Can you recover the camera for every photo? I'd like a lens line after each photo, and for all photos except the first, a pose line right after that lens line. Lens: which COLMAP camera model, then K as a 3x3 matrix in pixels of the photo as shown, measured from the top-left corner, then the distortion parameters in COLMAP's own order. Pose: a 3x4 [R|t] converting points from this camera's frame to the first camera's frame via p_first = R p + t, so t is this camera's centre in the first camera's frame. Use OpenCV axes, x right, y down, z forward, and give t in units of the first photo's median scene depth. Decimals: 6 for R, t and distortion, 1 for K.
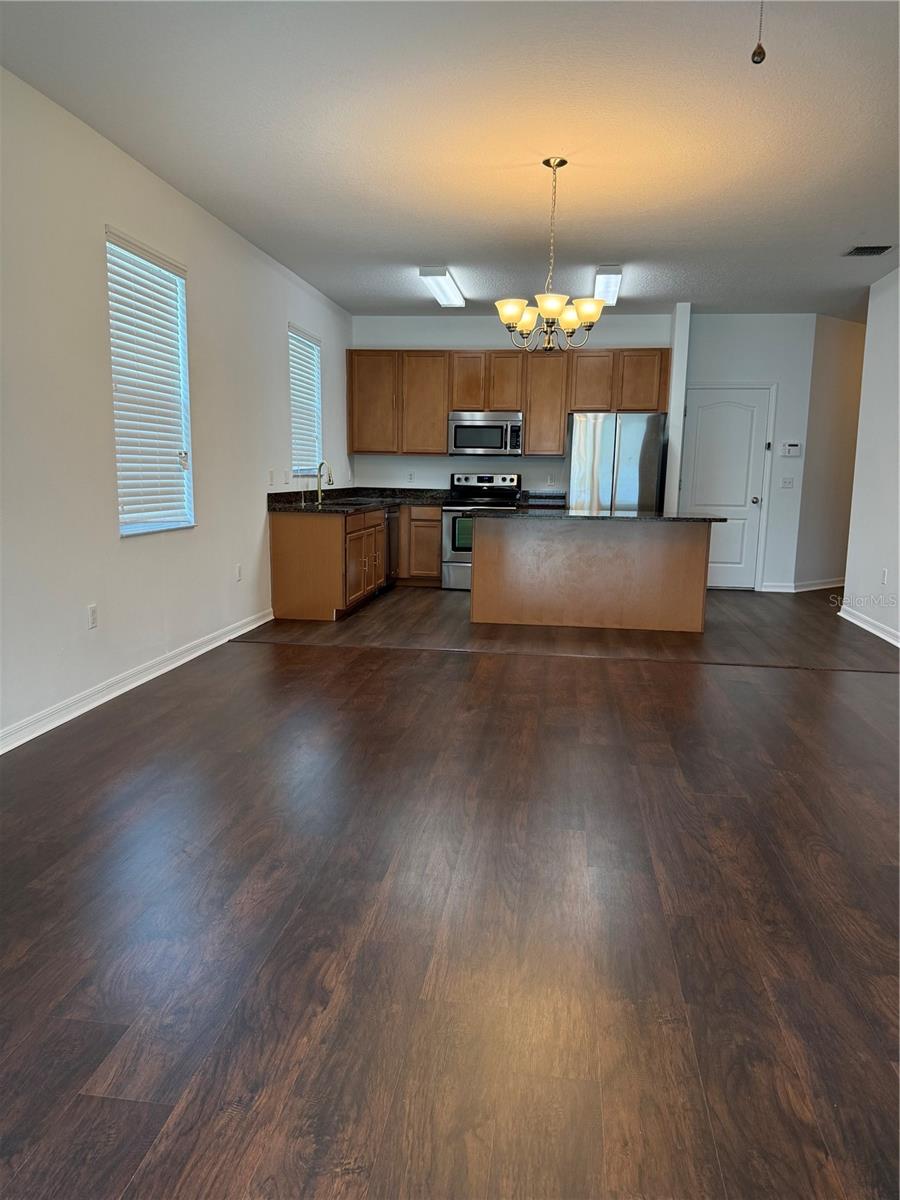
lens RADIAL K [[836.0, 0, 447.6], [0, 836.0, 605.1], [0, 0, 1]] dist [0.089239, -0.000981]
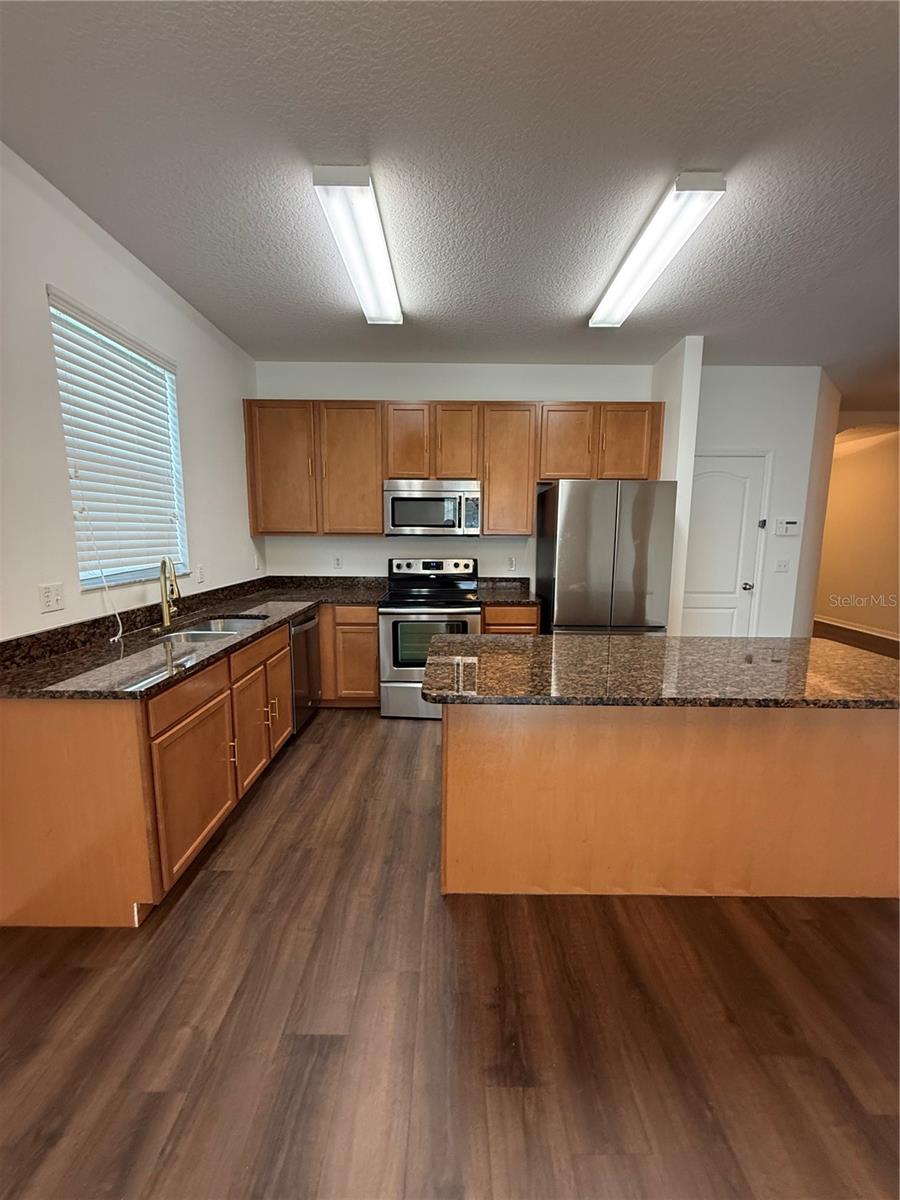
lens RADIAL K [[480.9, 0, 454.2], [0, 480.9, 597.9], [0, 0, 1]] dist [-0.001820, -0.000174]
pose [[0.989652, -0.029976, 0.140319, 0.000652], [0.032892, 0.999288, -0.018506, -0.112891], [-0.139664, 0.022929, 0.989933, 0.560868]]
